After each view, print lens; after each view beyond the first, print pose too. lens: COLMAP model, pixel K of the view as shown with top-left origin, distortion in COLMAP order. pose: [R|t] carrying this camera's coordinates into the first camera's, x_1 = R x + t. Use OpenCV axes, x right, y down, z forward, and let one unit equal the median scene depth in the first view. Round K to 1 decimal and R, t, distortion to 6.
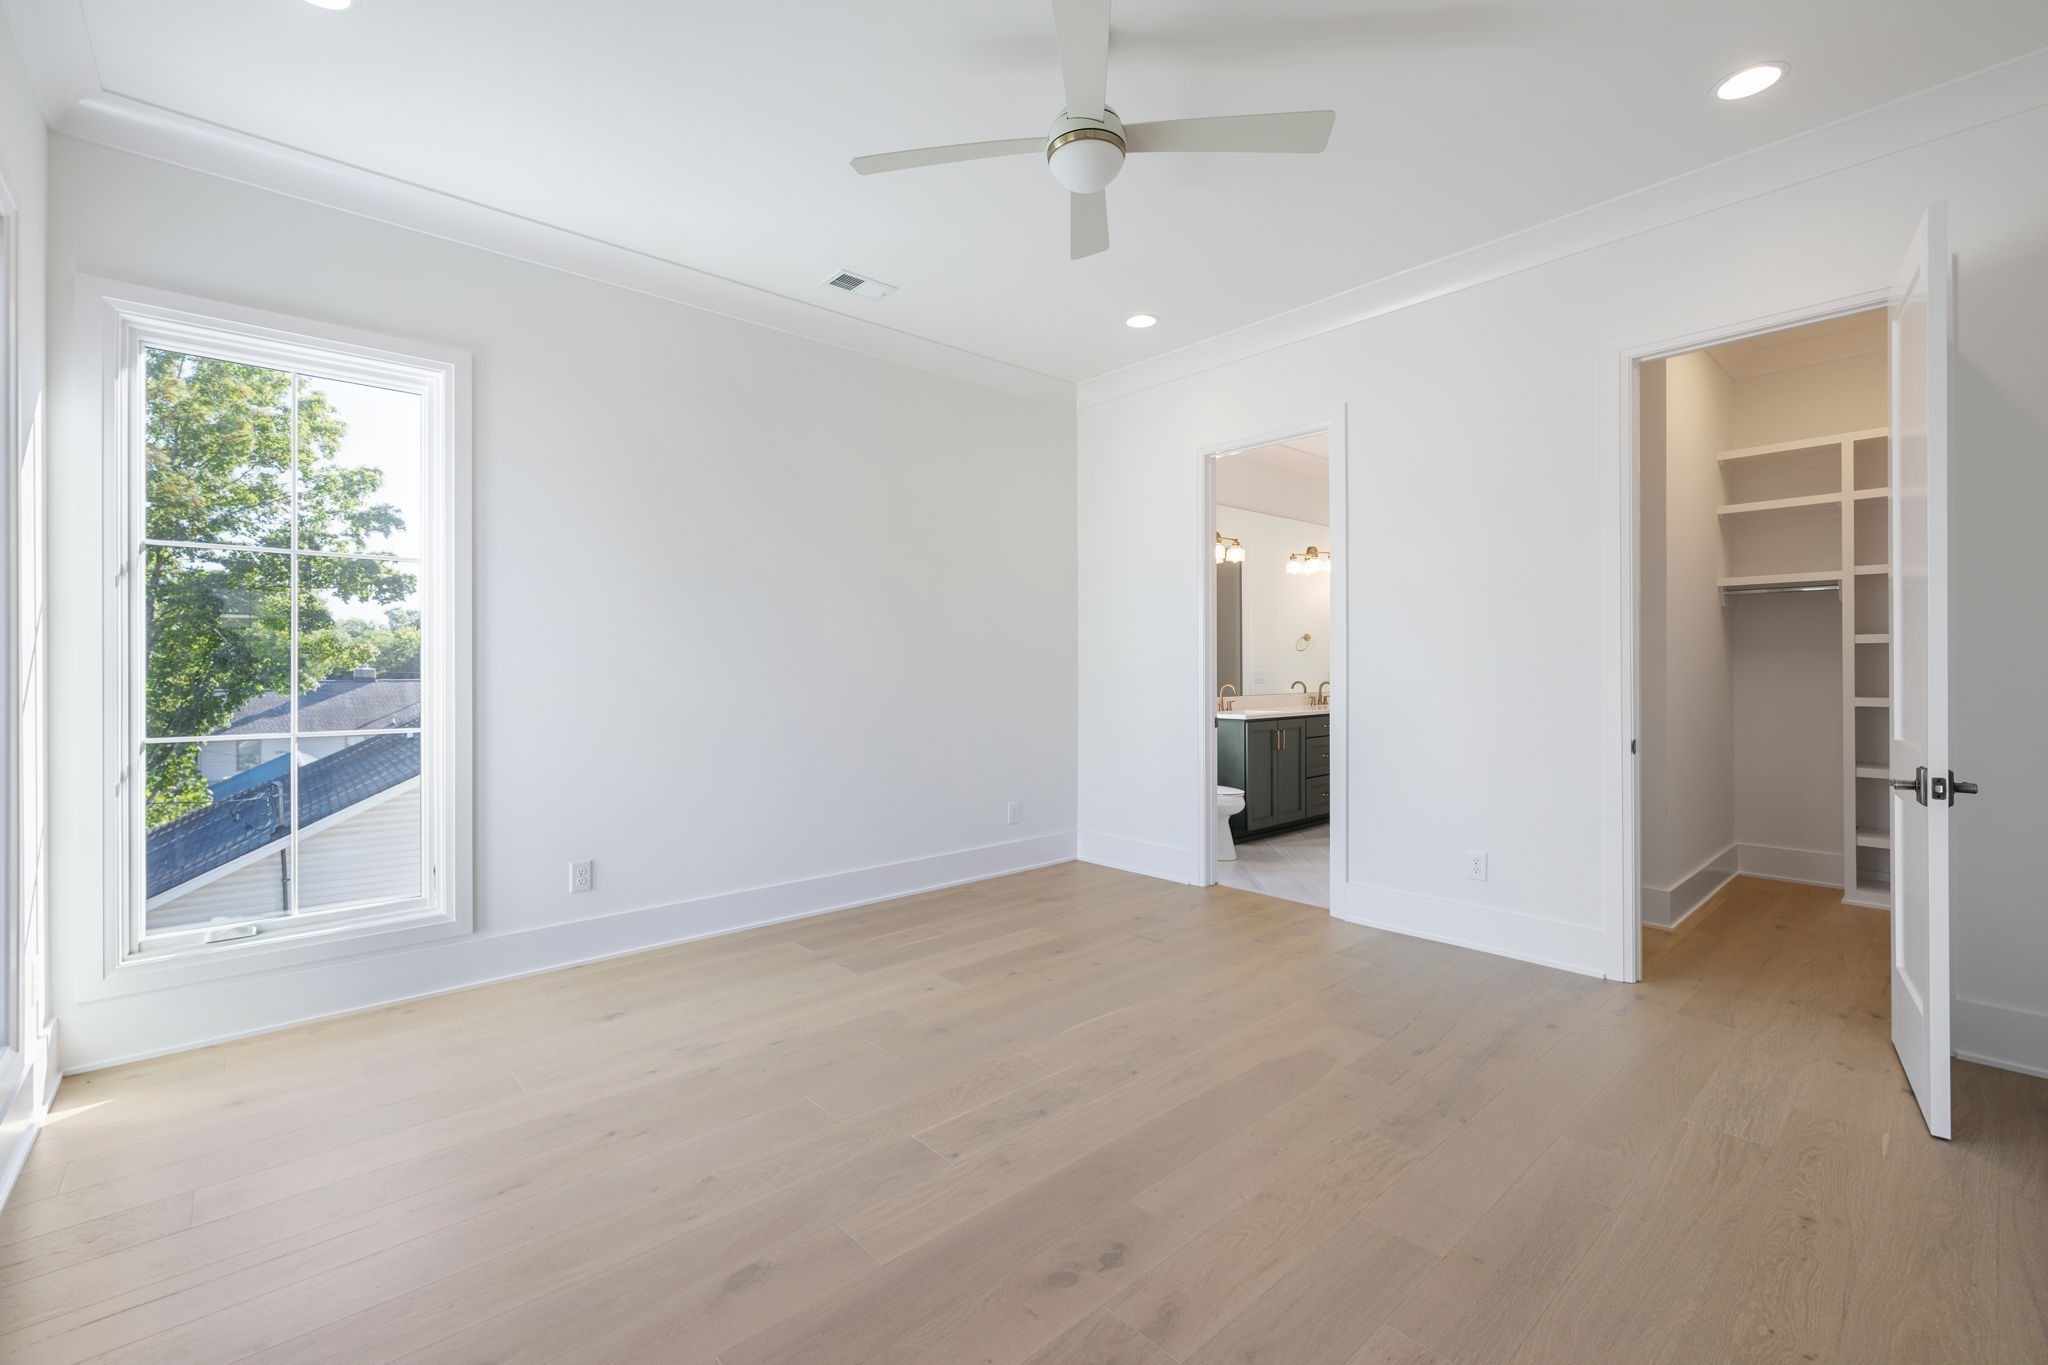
lens RADIAL K [[866.2, 0, 1012.8], [0, 866.2, 670.5], [0, 0, 1]] dist [0.001236, 0.000016]
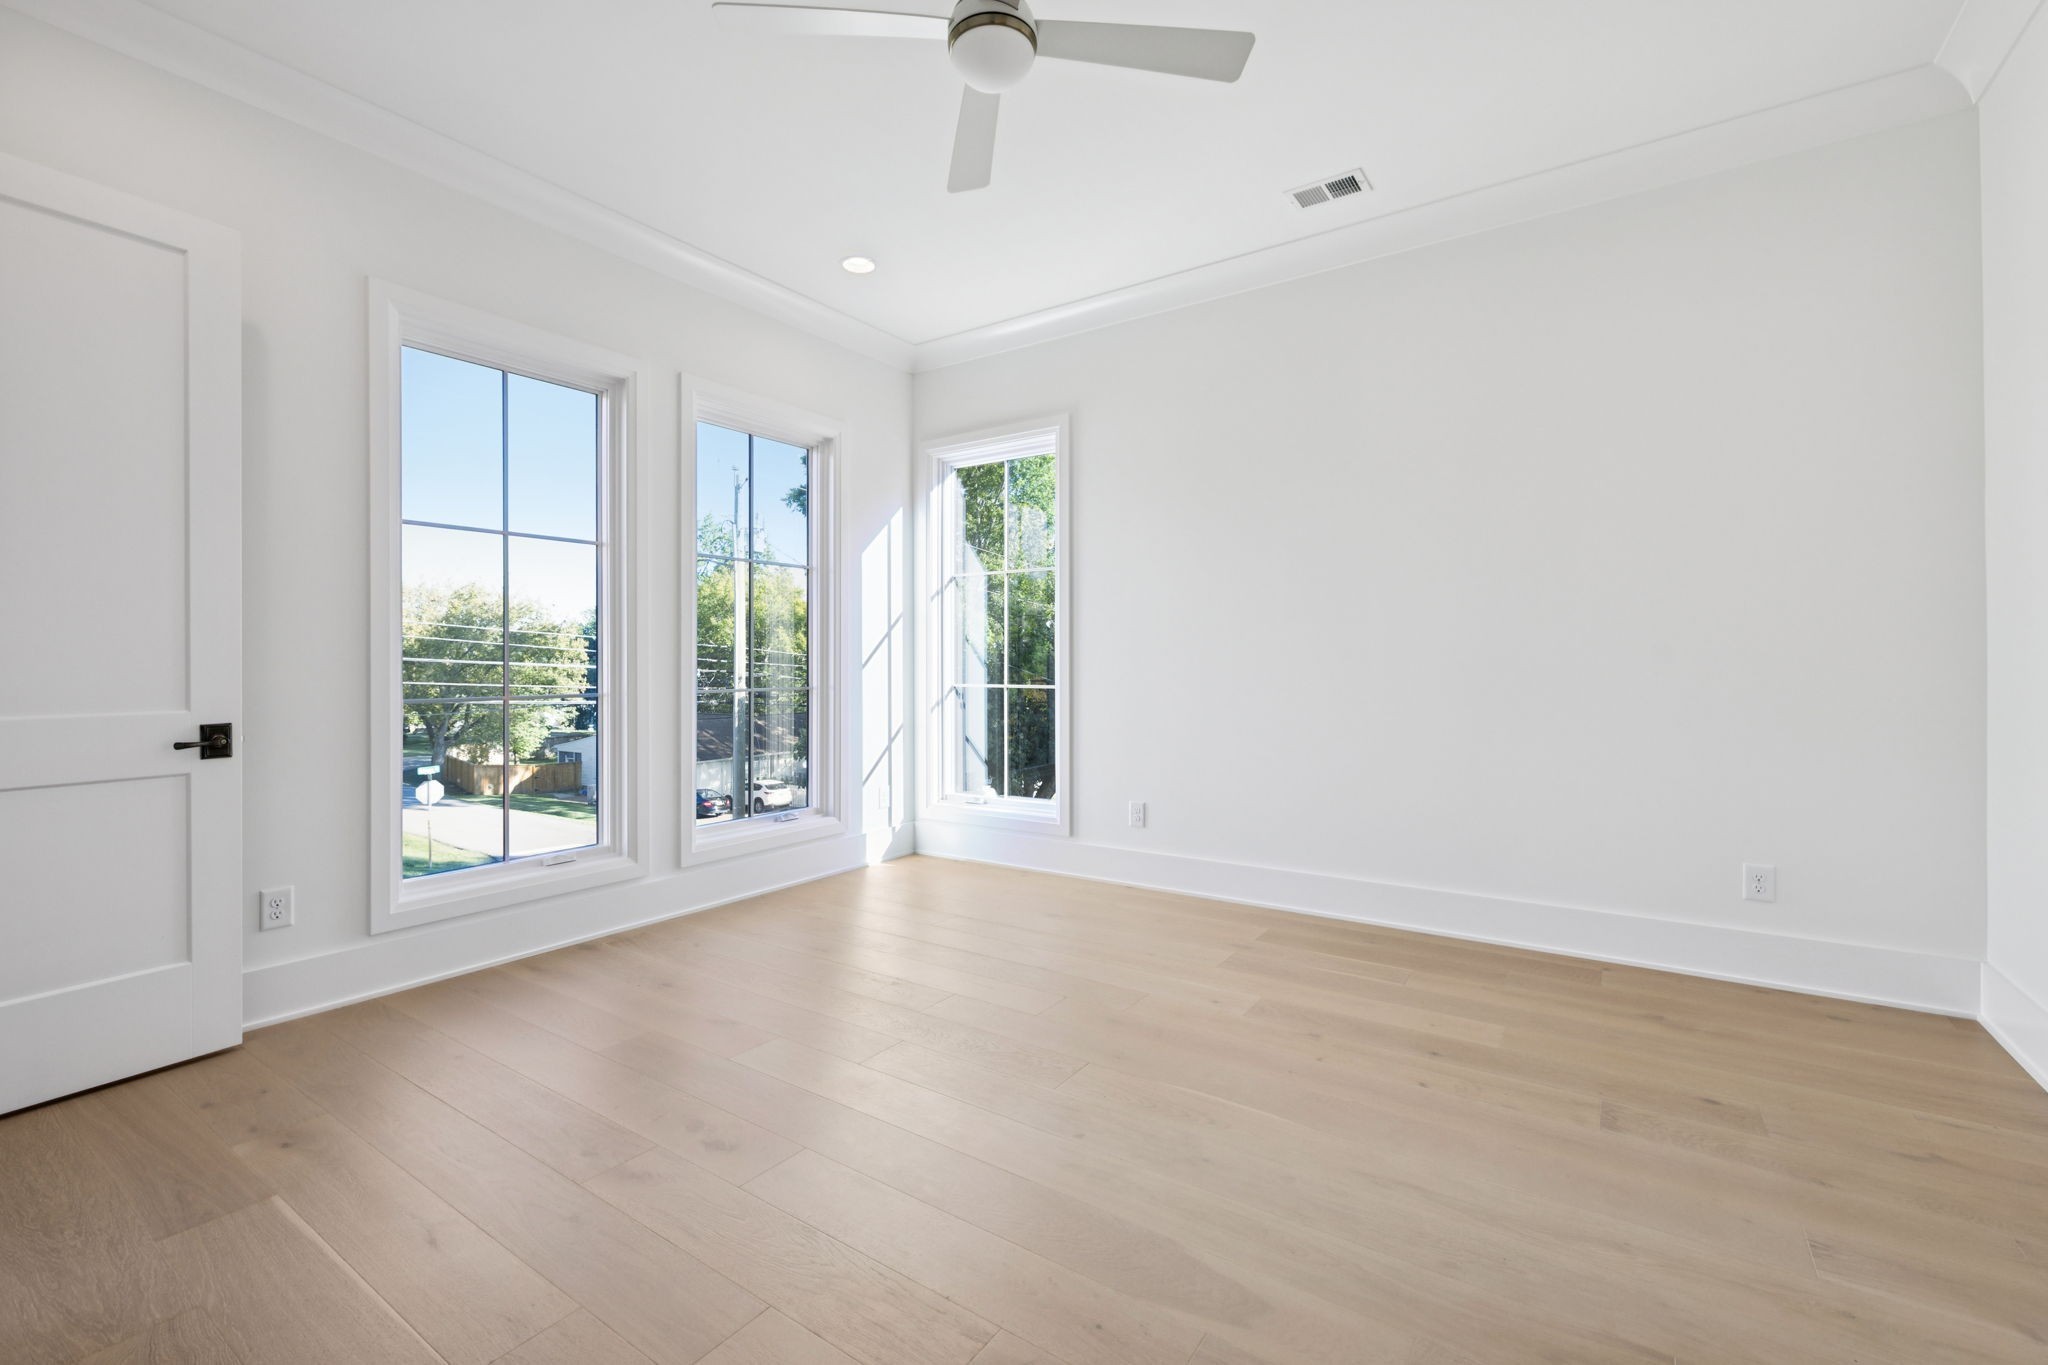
lens RADIAL K [[875.2, 0, 1024.7], [0, 875.2, 663.0], [0, 0, 1]] dist [-0.002038, 0.000050]
pose [[0.247845, 0.003997, -0.968792, 0.644715], [-0.001316, 0.999992, 0.003789, 0.021487], [0.968799, 0.000336, 0.247848, 0.541666]]
